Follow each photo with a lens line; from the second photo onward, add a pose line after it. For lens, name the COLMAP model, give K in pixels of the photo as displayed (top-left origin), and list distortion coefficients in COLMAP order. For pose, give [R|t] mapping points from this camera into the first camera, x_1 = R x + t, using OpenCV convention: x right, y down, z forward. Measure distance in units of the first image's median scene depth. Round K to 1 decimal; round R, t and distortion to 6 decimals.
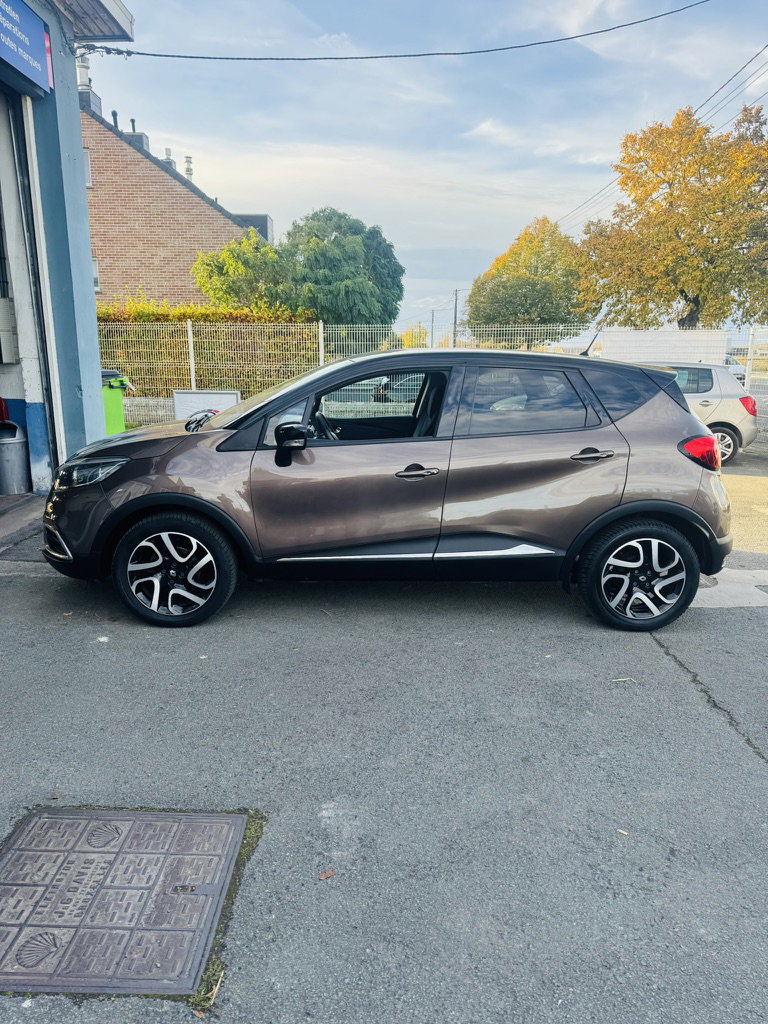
lens RADIAL K [[713.1, 0, 384.0], [0, 713.1, 512.0], [0, 0, 1]] dist [0.062021, -0.069551]
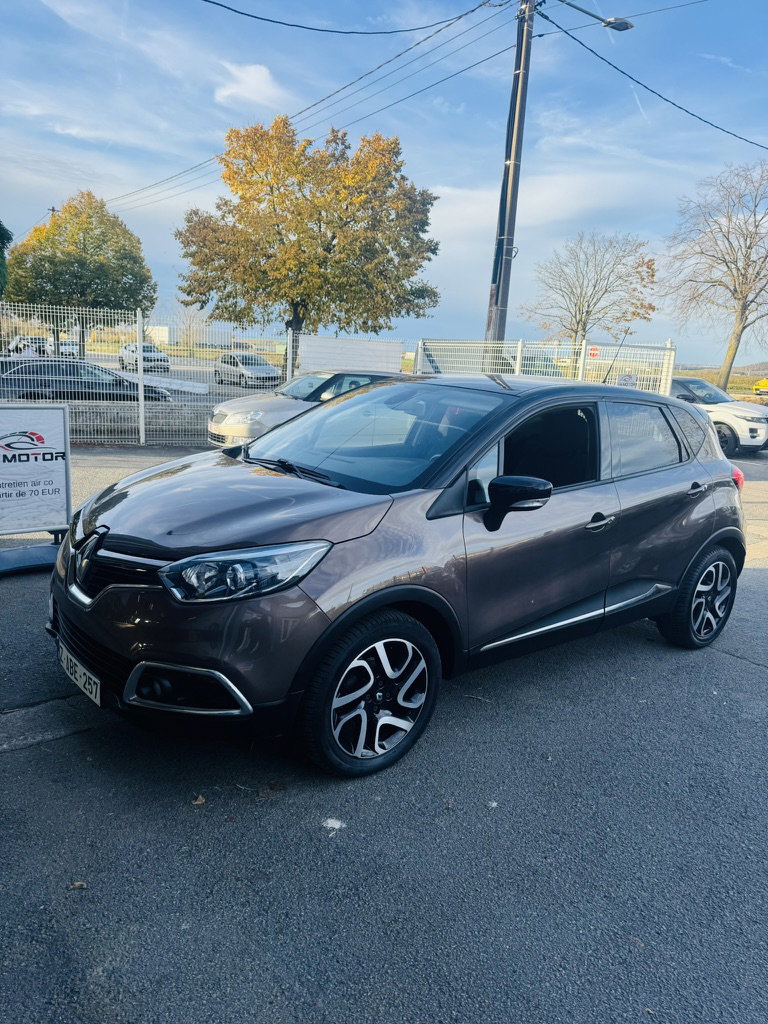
lens RADIAL K [[727.1, 0, 384.0], [0, 727.1, 512.0], [0, 0, 1]] dist [0.030566, -0.040189]
pose [[0.796661, -0.083500, 0.598631, -0.699437], [0.075253, 0.996408, 0.038836, -0.121235], [-0.599724, 0.014110, 0.800083, 0.423993]]
